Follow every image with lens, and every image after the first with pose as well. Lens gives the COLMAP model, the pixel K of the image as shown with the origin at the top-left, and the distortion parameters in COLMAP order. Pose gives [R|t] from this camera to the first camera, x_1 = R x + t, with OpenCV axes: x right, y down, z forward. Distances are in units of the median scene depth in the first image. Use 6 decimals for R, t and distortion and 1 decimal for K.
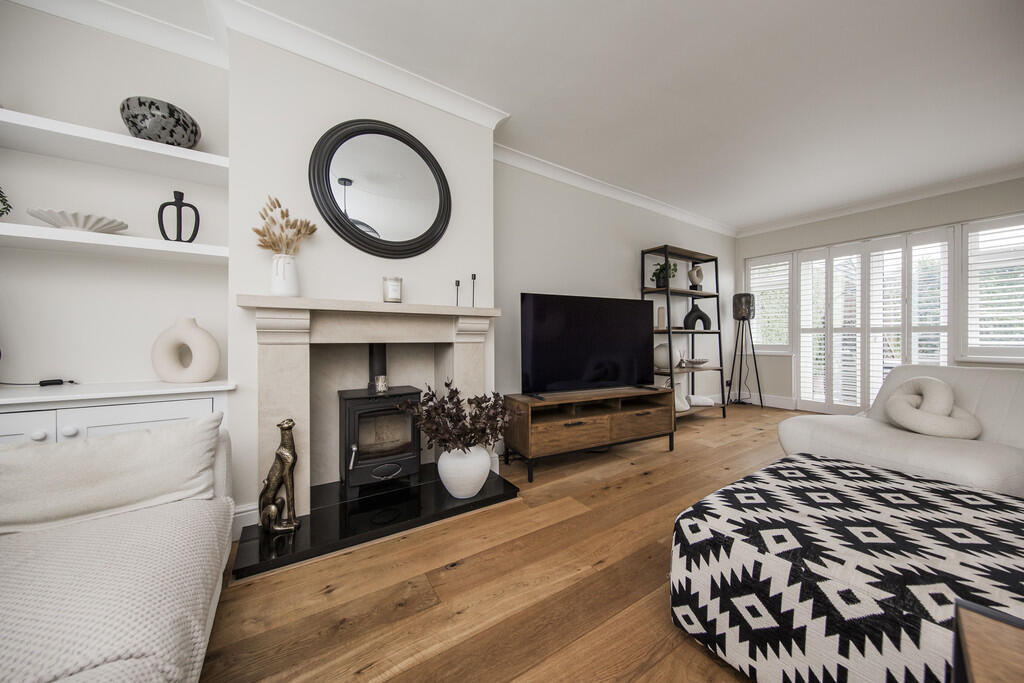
lens RADIAL K [[346.5, 0, 531.2], [0, 346.5, 340.4], [0, 0, 1]] dist [-0.005068, -0.000450]
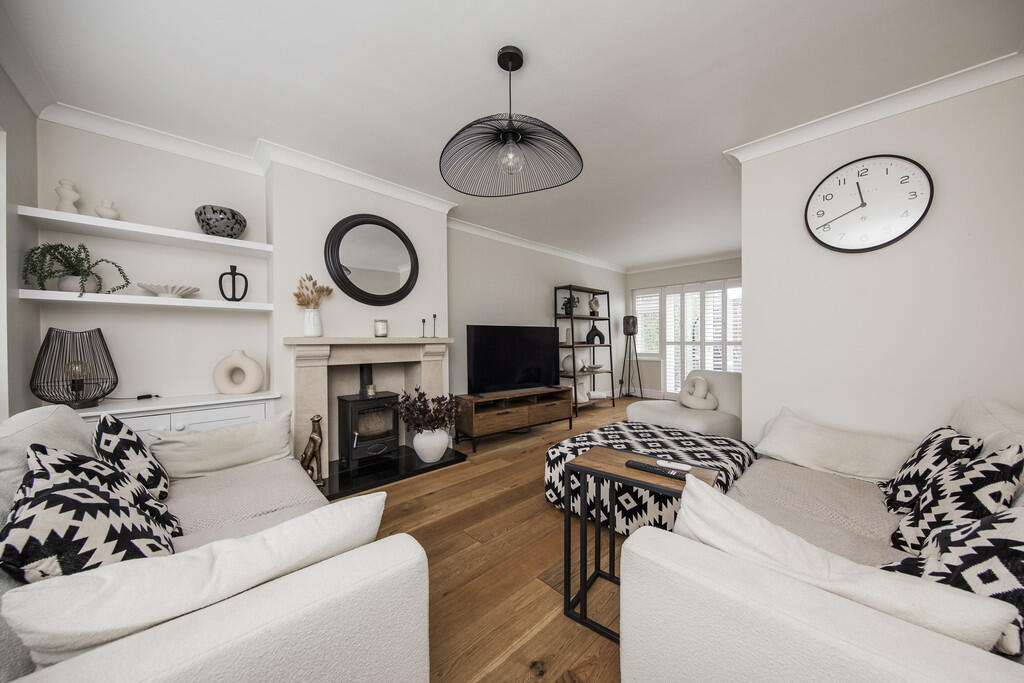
lens RADIAL K [[335.2, 0, 533.5], [0, 335.2, 343.7], [0, 0, 1]] dist [-0.007506, -0.000092]
pose [[0.982852, -0.006871, 0.184267, -0.015949], [0.006265, 0.999973, 0.003871, -0.074790], [-0.184289, -0.002650, 0.982869, -0.525781]]
